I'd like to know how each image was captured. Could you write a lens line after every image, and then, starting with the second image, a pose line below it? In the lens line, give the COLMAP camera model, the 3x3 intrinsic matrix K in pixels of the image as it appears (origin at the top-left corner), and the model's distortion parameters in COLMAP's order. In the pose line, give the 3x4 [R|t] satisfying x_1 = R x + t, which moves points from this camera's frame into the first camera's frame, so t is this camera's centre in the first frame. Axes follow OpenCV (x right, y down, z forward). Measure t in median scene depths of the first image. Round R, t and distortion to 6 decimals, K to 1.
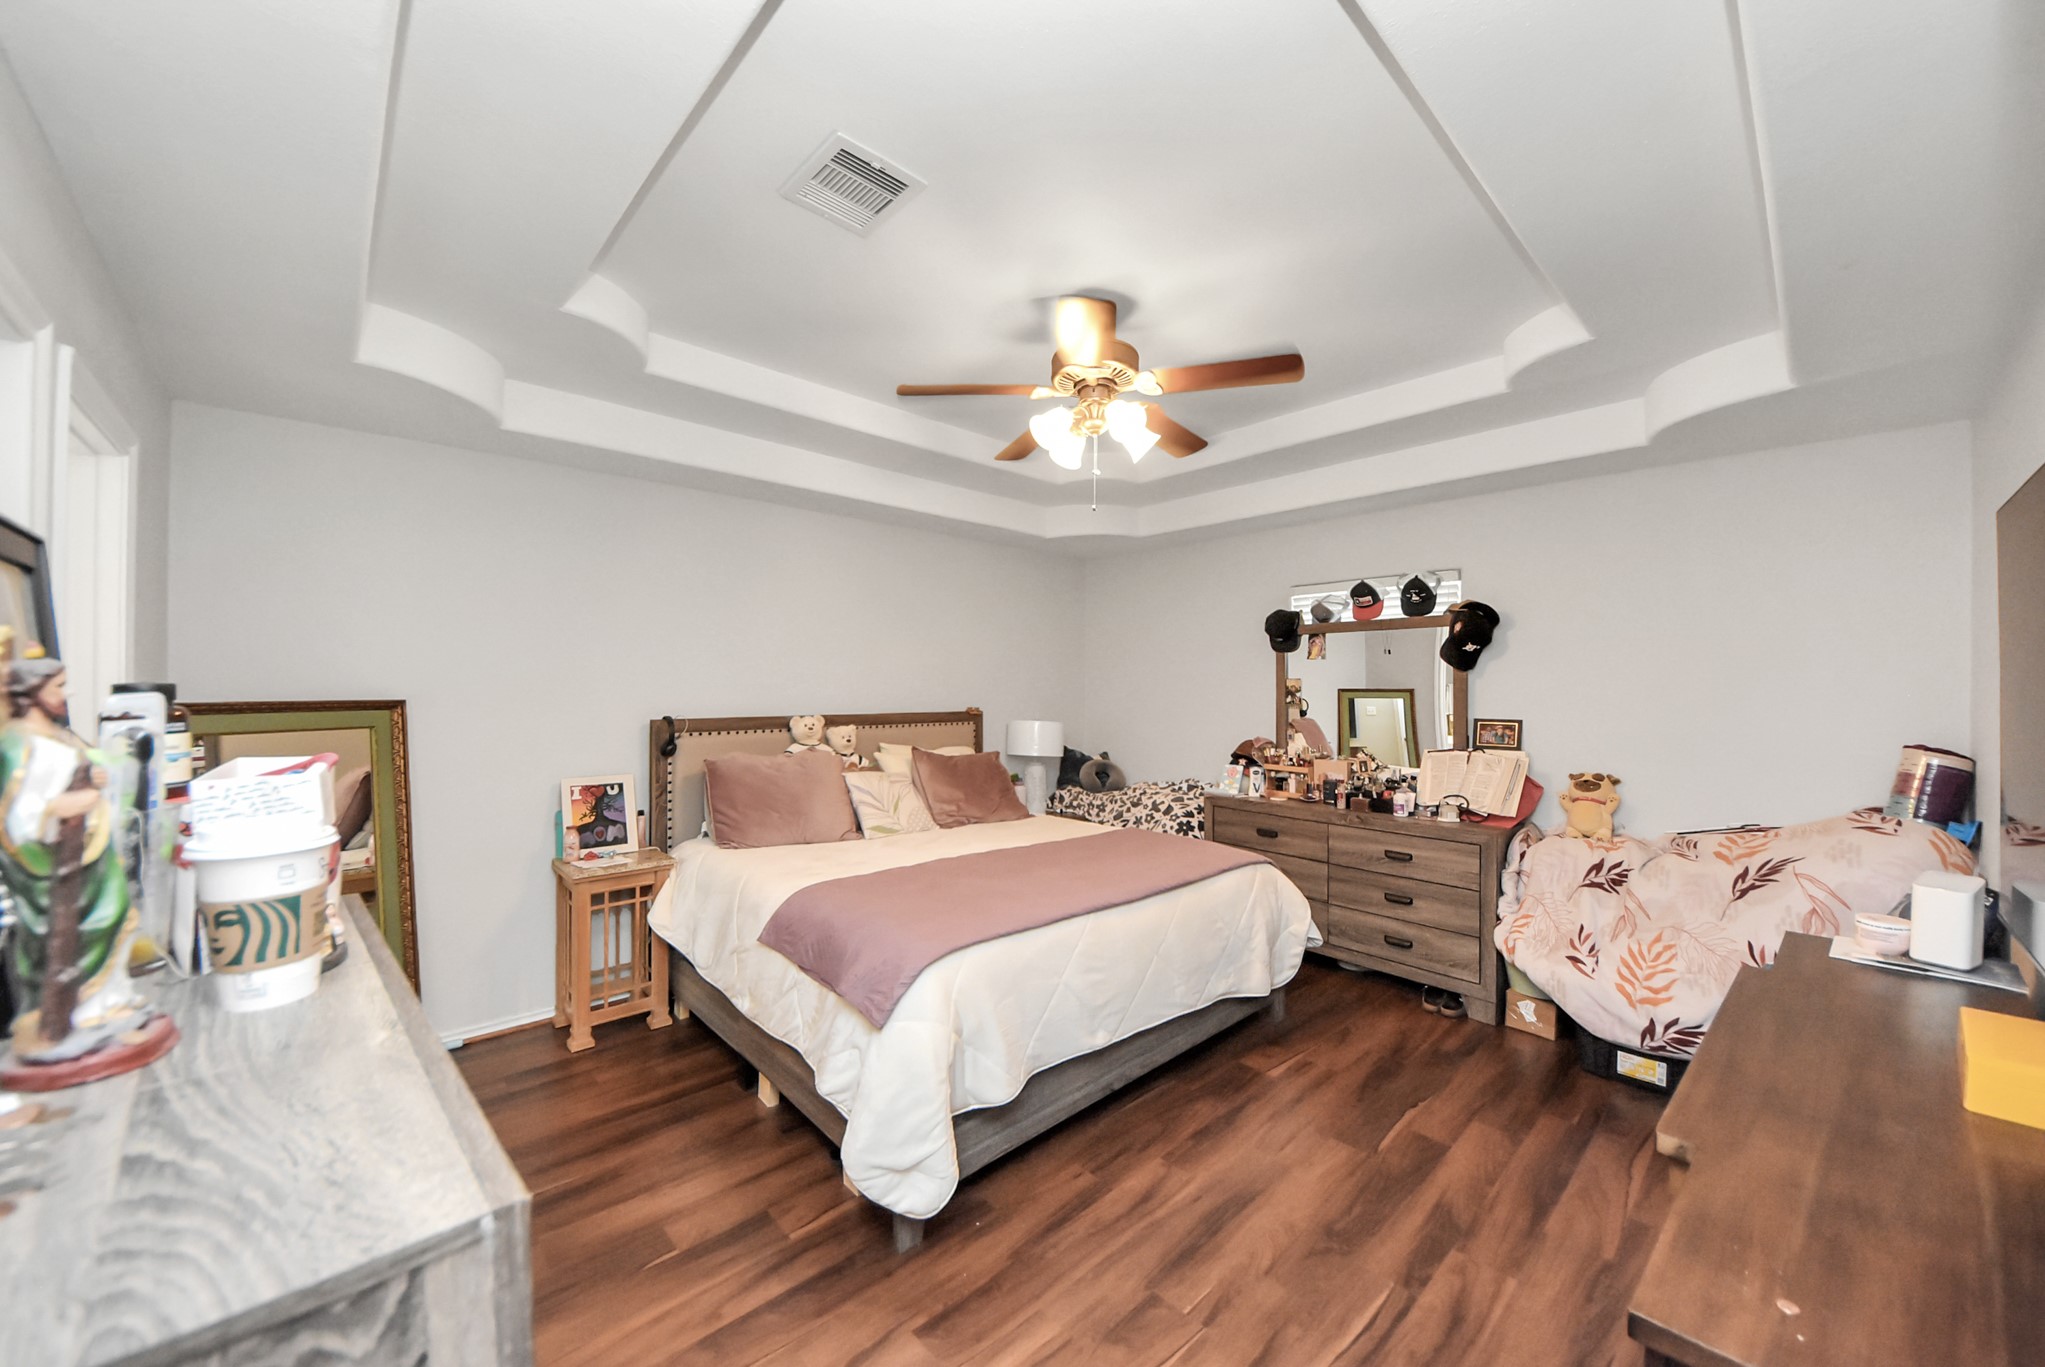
lens RADIAL K [[746.6, 0, 1037.6], [0, 746.6, 679.0], [0, 0, 1]] dist [0.000396, -0.000252]
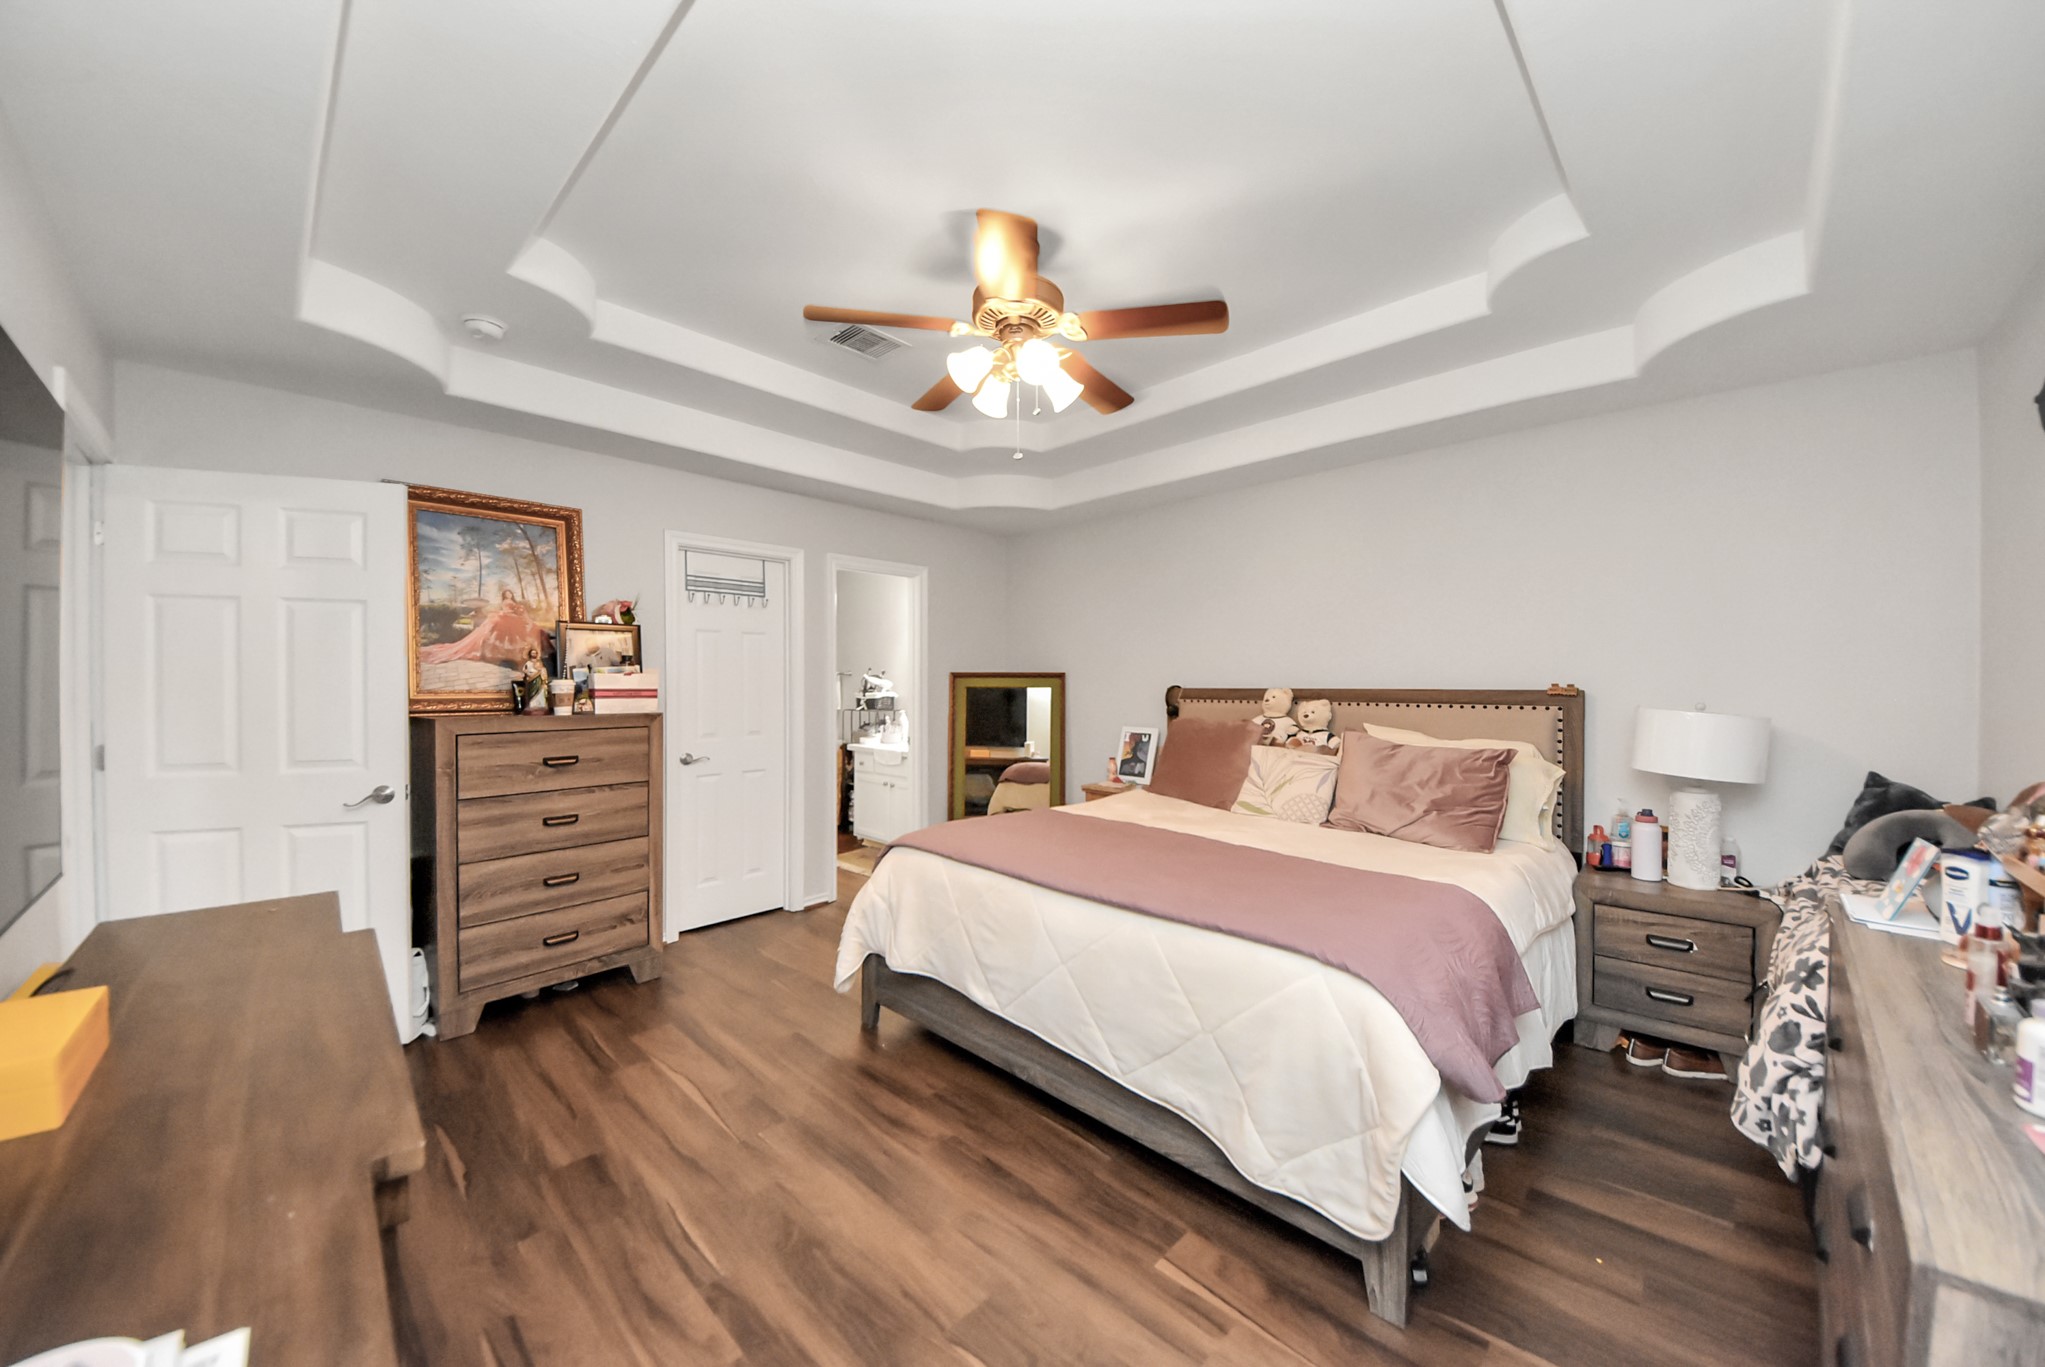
lens RADIAL K [[746.6, 0, 1038.3], [0, 746.6, 682.6], [0, 0, 1]] dist [0.000396, -0.000252]
pose [[0.054972, 0.001652, -0.998487, 0.921571], [0.004000, 0.999990, 0.001875, 0.053692], [0.998480, -0.004097, 0.054965, 0.873873]]
